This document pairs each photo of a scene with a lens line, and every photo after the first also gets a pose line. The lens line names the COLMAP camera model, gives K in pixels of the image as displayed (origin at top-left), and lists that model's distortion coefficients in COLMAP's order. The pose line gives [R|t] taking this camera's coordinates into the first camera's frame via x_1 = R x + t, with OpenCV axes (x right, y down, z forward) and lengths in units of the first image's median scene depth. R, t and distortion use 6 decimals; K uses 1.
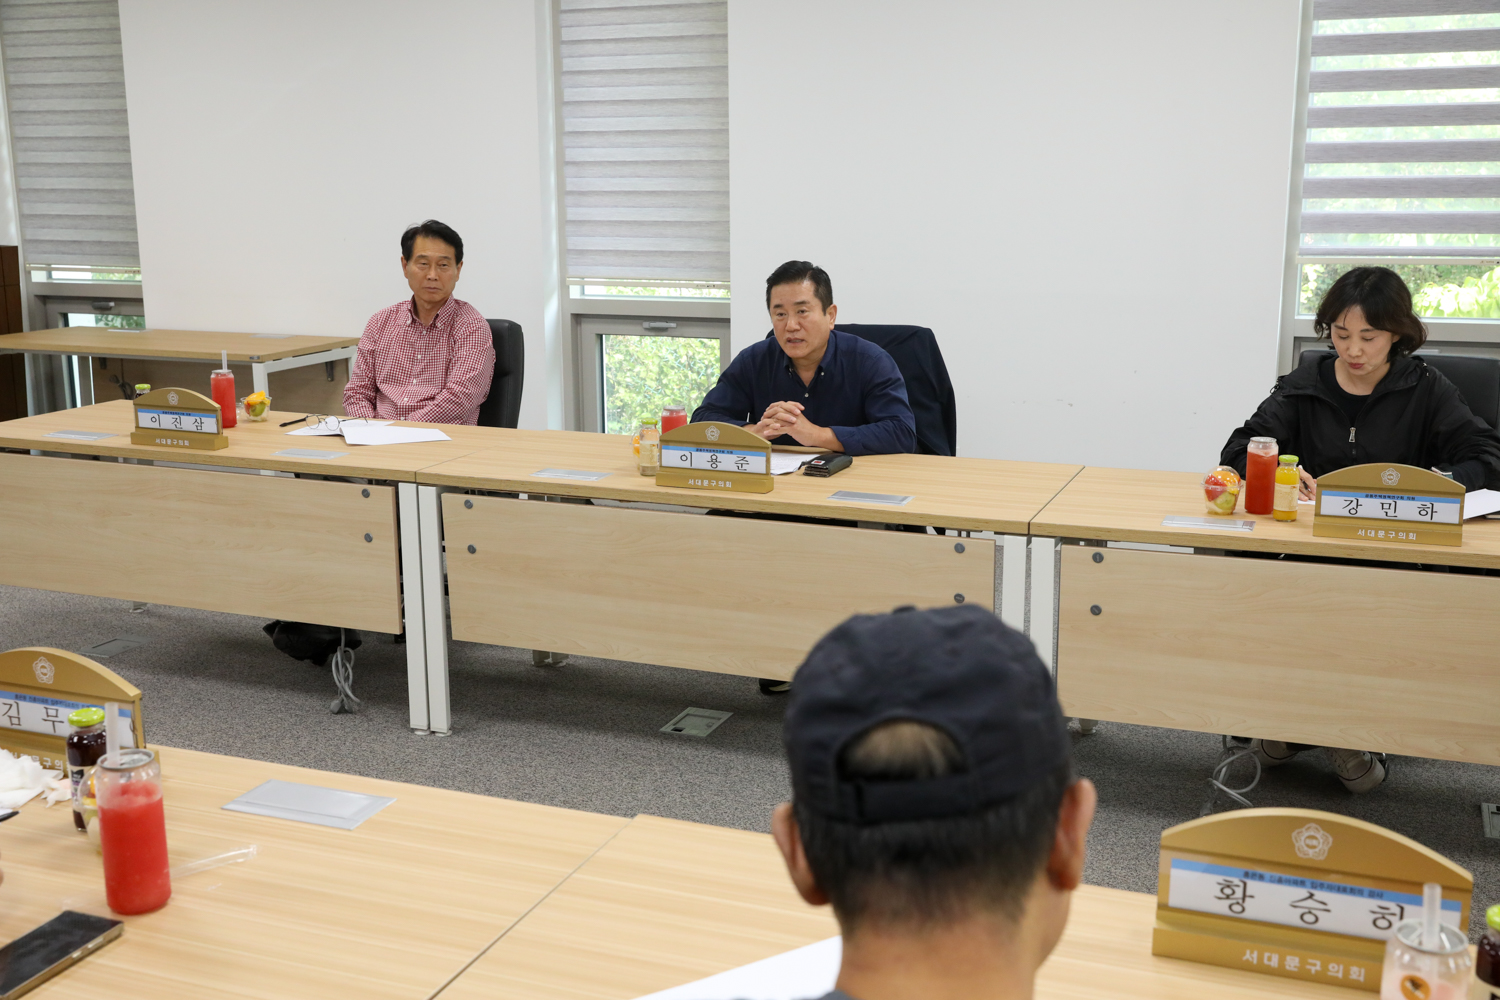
lens RADIAL K [[1594.3, 0, 751.4], [0, 1594.3, 499.3], [0, 0, 1]] dist [0.008056, 0.000000]
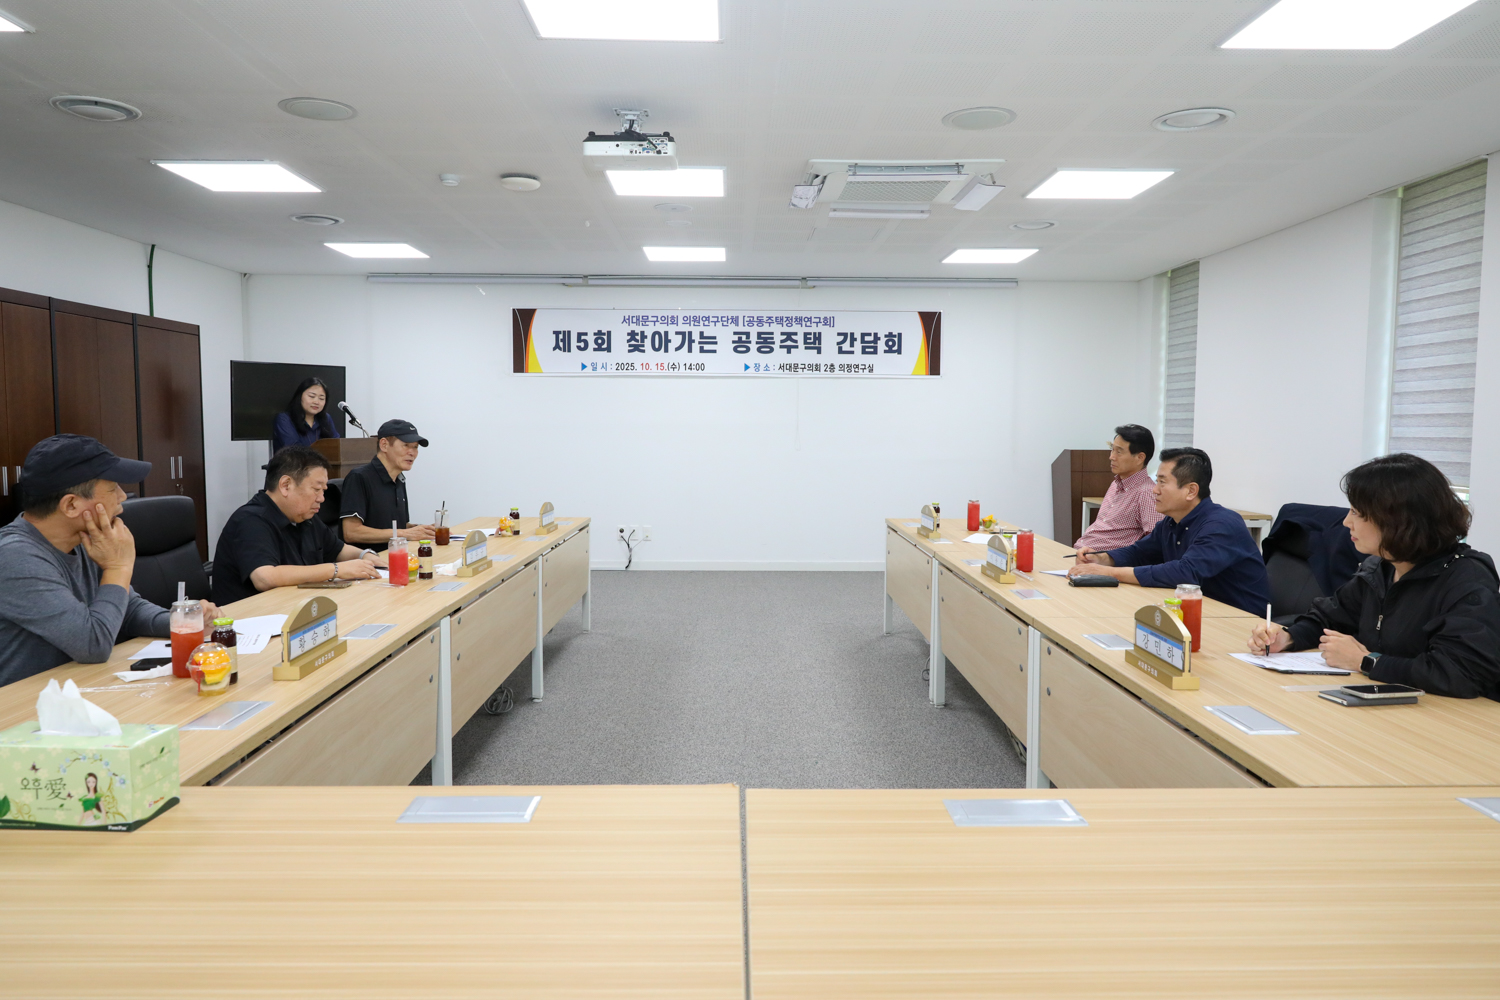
lens RADIAL K [[1022.2, 0, 747.0], [0, 1022.2, 497.8], [0, 0, 1]] dist [0.011818, 0.001519]
pose [[0.359447, 0.068894, -0.930619, 0.493152], [-0.193014, 0.981194, -0.001912, -0.023255], [0.912986, 0.180310, 0.365985, 0.225864]]
